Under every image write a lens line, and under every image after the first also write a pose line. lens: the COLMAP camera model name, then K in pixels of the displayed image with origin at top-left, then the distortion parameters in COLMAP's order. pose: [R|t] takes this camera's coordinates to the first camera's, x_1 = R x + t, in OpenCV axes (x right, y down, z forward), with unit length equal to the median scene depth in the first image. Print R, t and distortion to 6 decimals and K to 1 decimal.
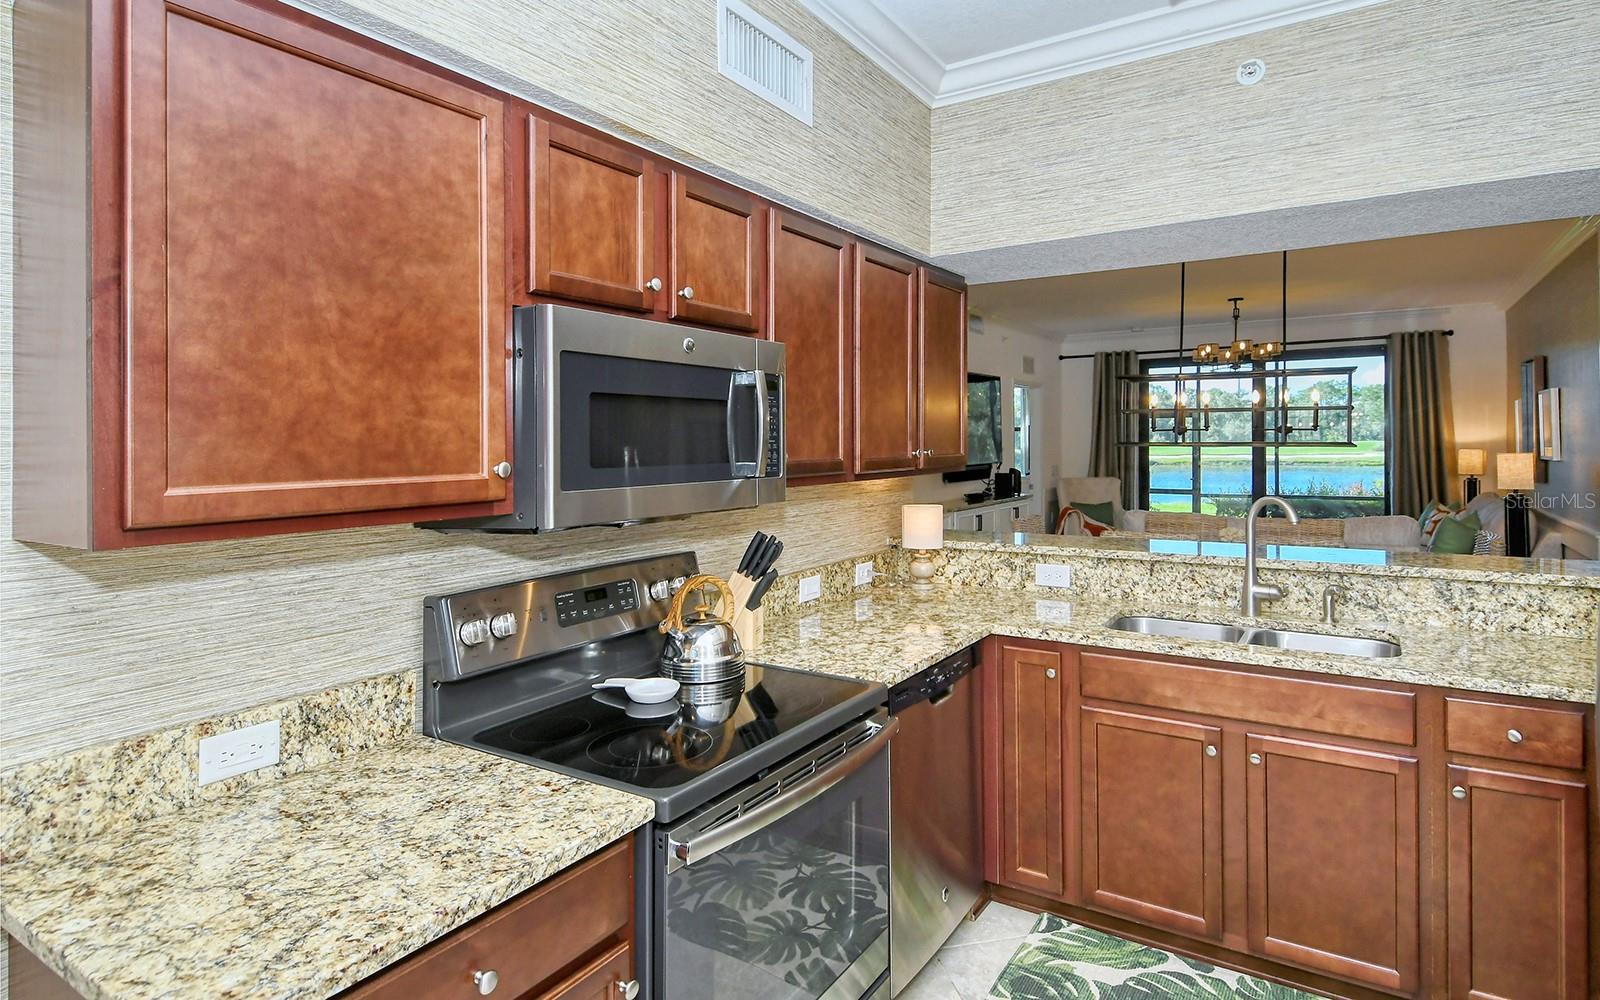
lens RADIAL K [[857.7, 0, 780.9], [0, 857.7, 441.8], [0, 0, 1]] dist [0.037113, -0.027014]
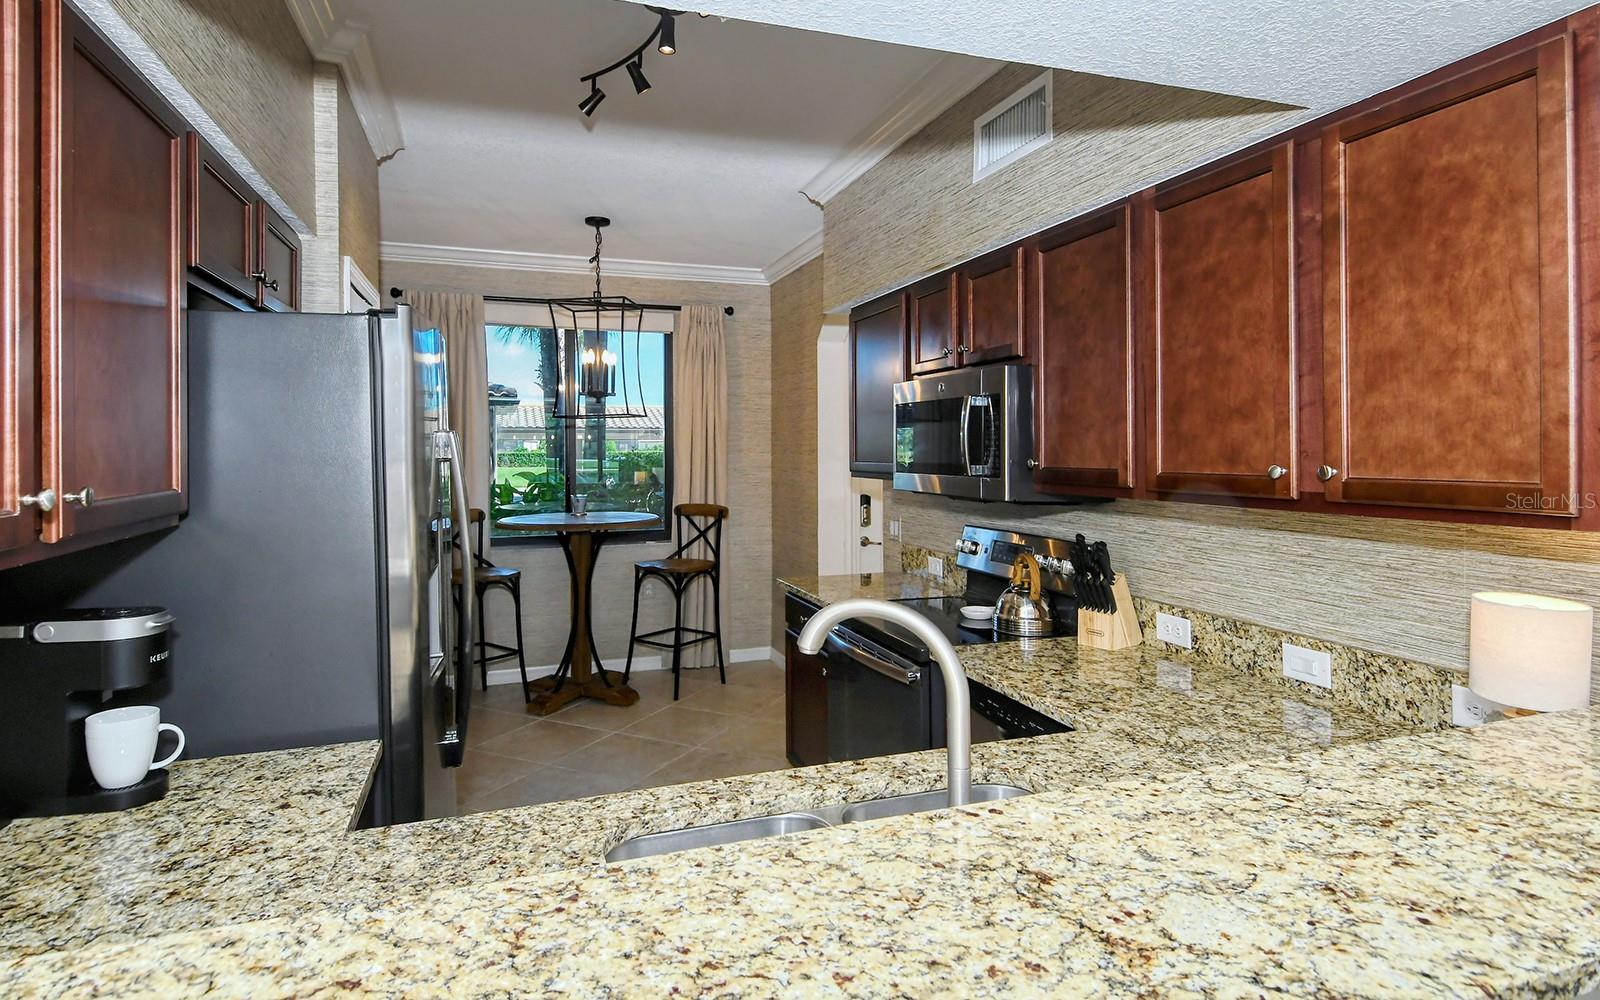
lens RADIAL K [[857.7, 0, 780.9], [0, 857.7, 441.8], [0, 0, 1]] dist [0.037113, -0.027014]
pose [[-0.616457, 0.005149, -0.787371, 1.171093], [0.008155, 0.999967, 0.000154, -0.013109], [0.787346, -0.006326, -0.616479, 1.550688]]
